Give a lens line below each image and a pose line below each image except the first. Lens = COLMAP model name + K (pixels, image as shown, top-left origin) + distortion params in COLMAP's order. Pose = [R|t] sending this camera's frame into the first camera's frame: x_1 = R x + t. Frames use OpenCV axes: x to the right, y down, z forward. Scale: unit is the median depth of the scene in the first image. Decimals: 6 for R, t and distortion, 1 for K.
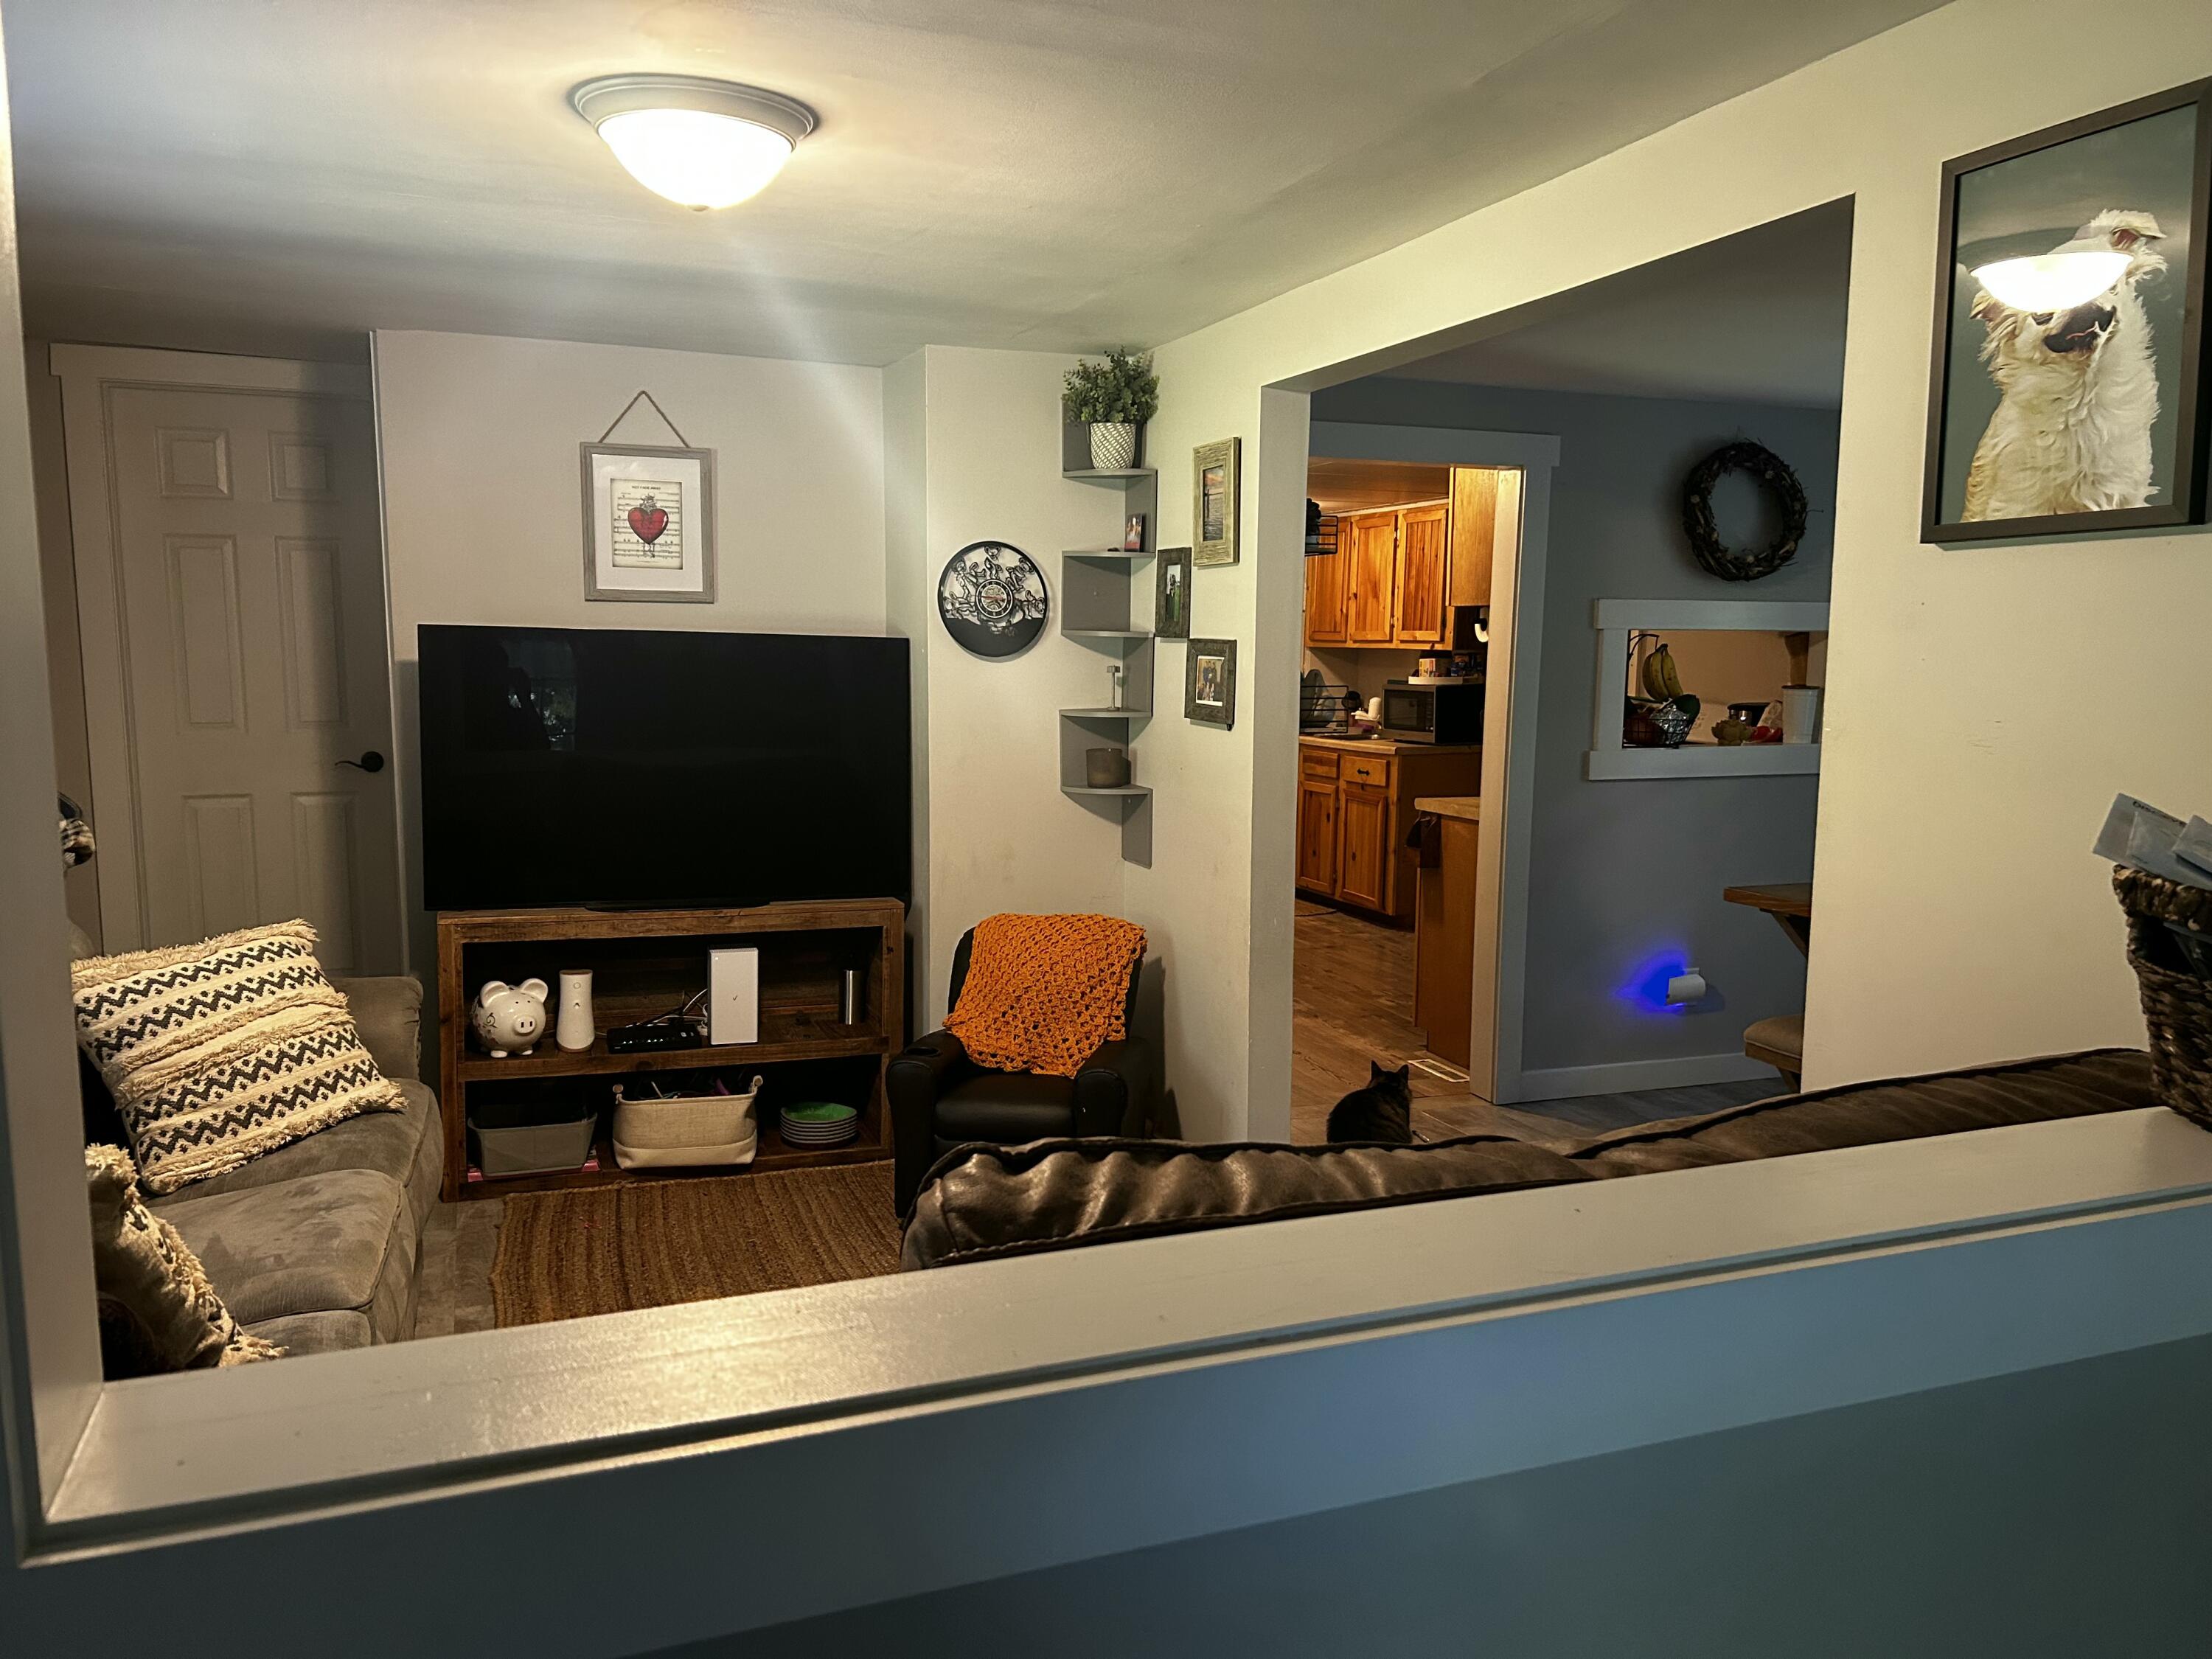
lens RADIAL K [[1646.7, 0, 1106.0], [0, 1646.7, 829.5], [0, 0, 1]] dist [0.009787, 0.001905]
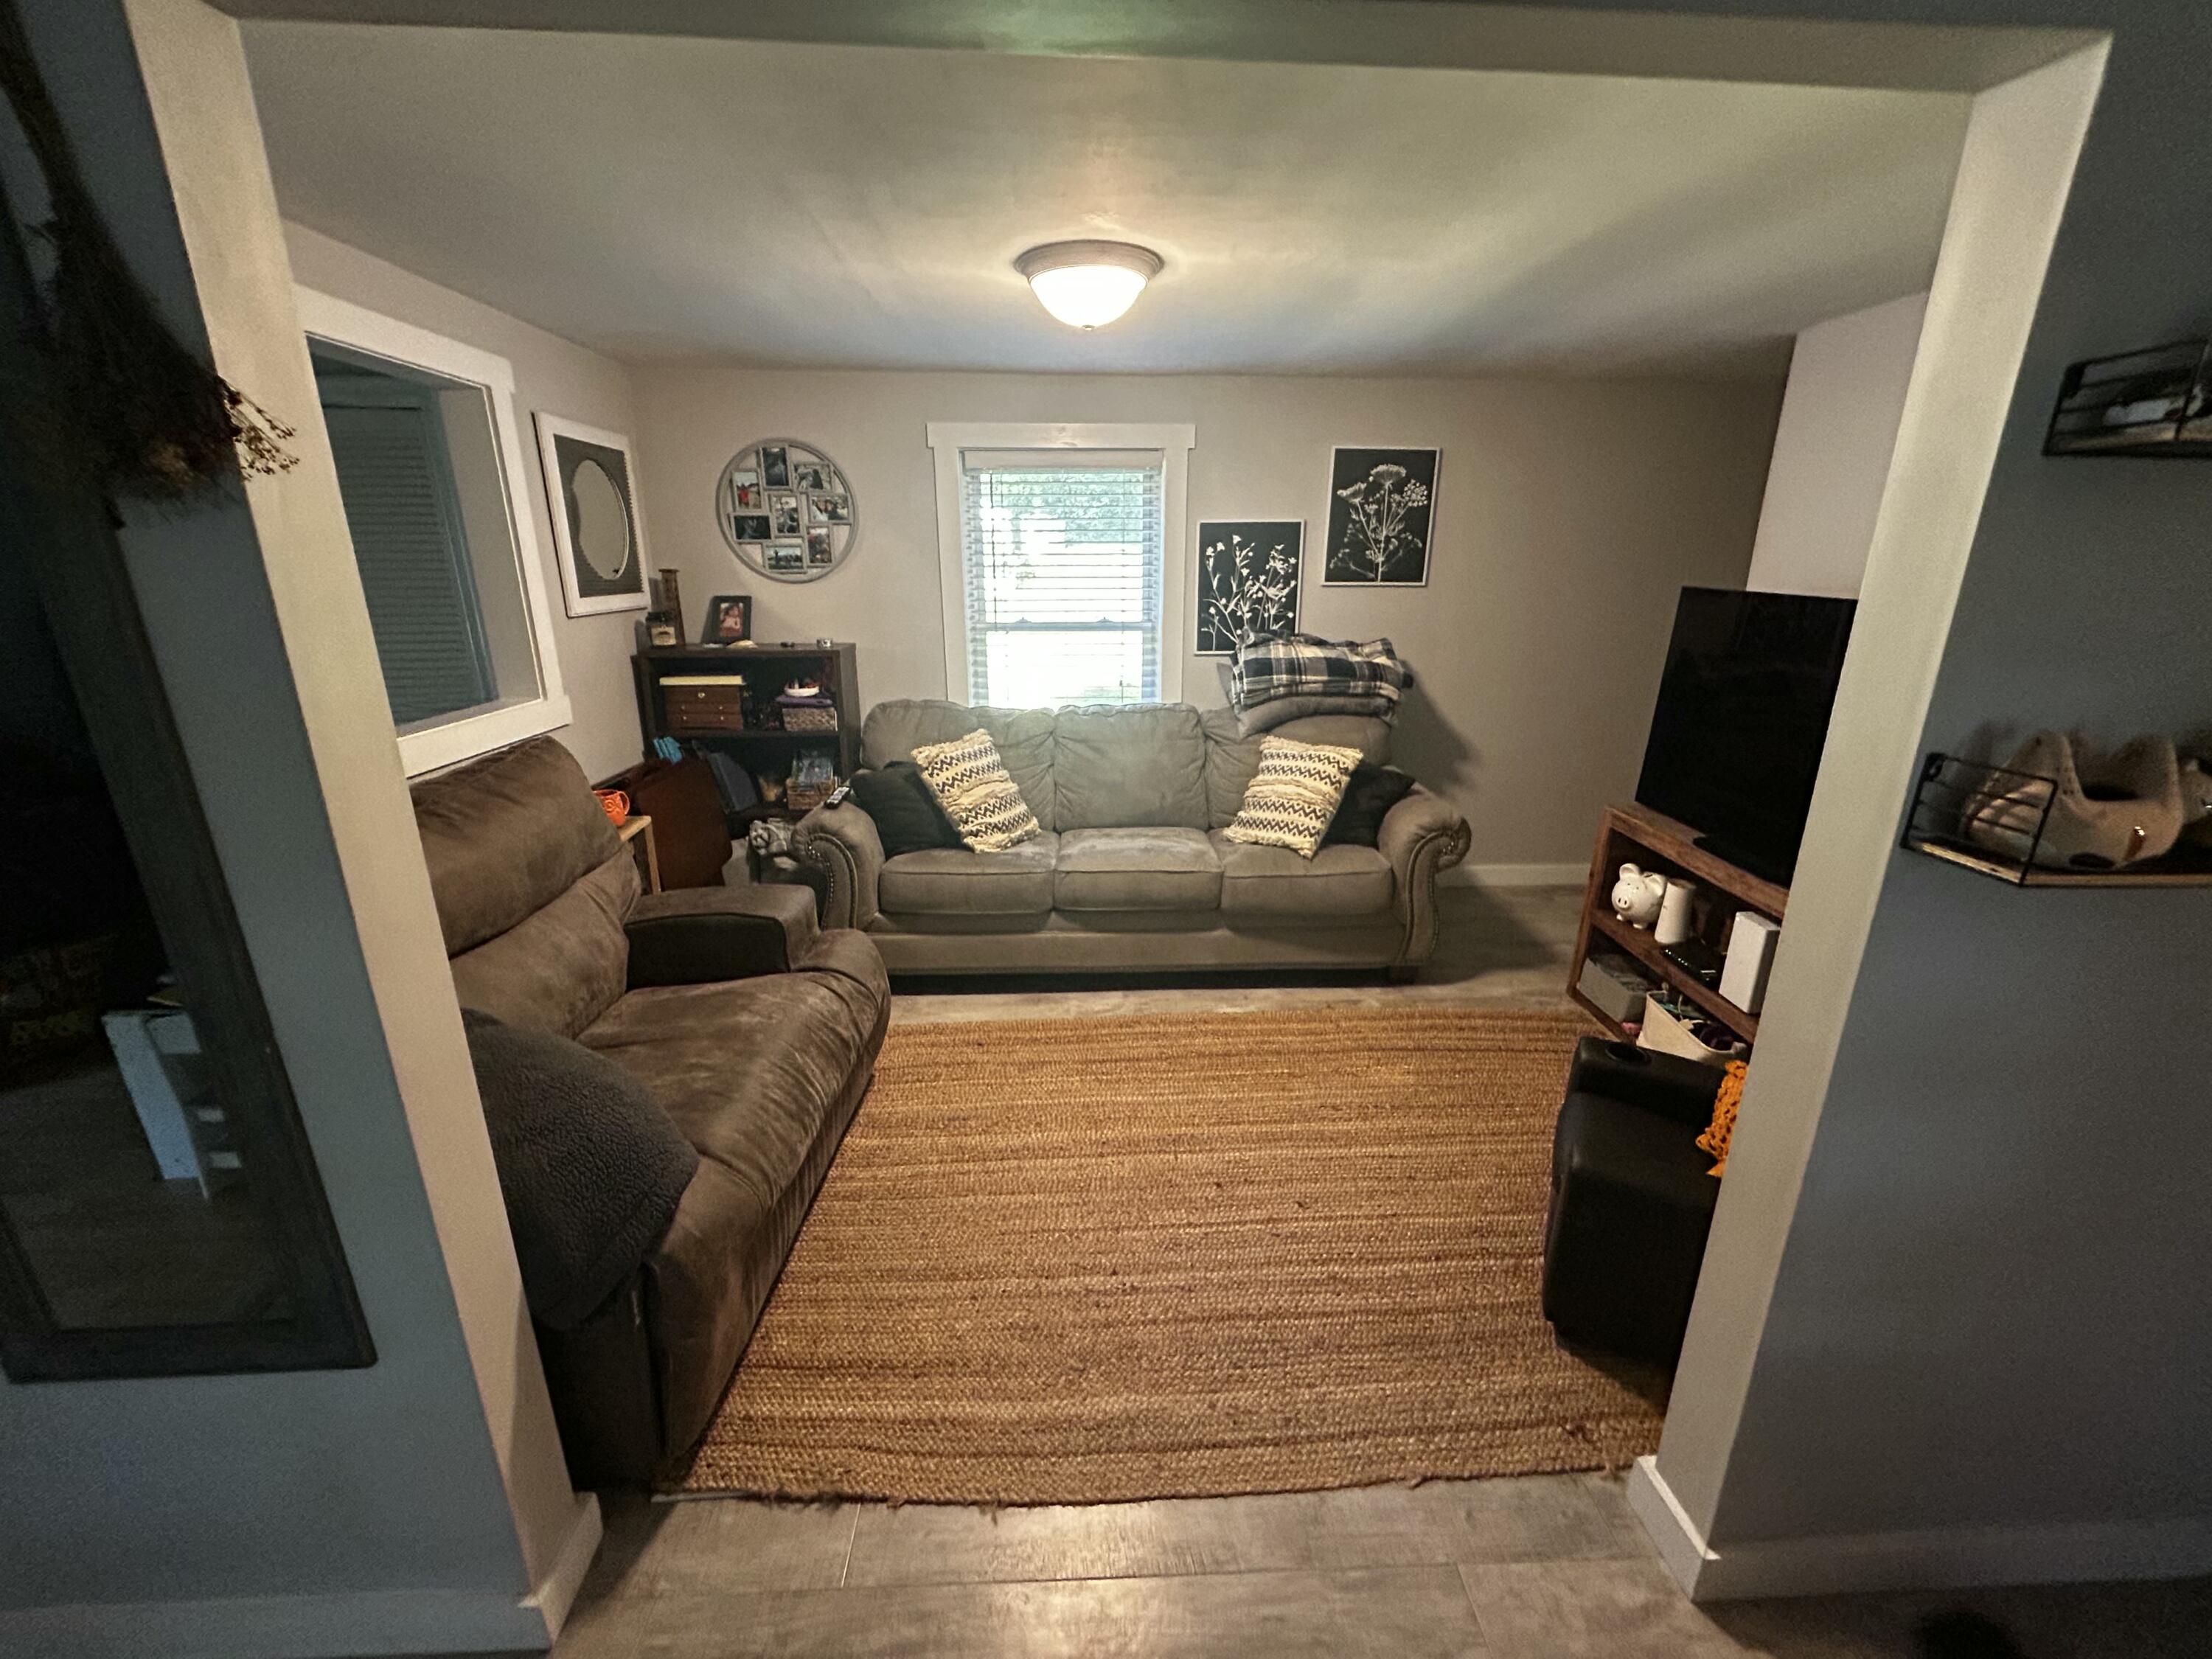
lens RADIAL K [[875.4, 0, 1106.0], [0, 875.4, 829.5], [0, 0, 1]] dist [0.000367, 0.000072]
pose [[-0.323068, 0.263318, -0.909005, 0.397812], [-0.119357, 0.941506, 0.315152, -0.106606], [0.938819, 0.210312, -0.272742, 0.790345]]
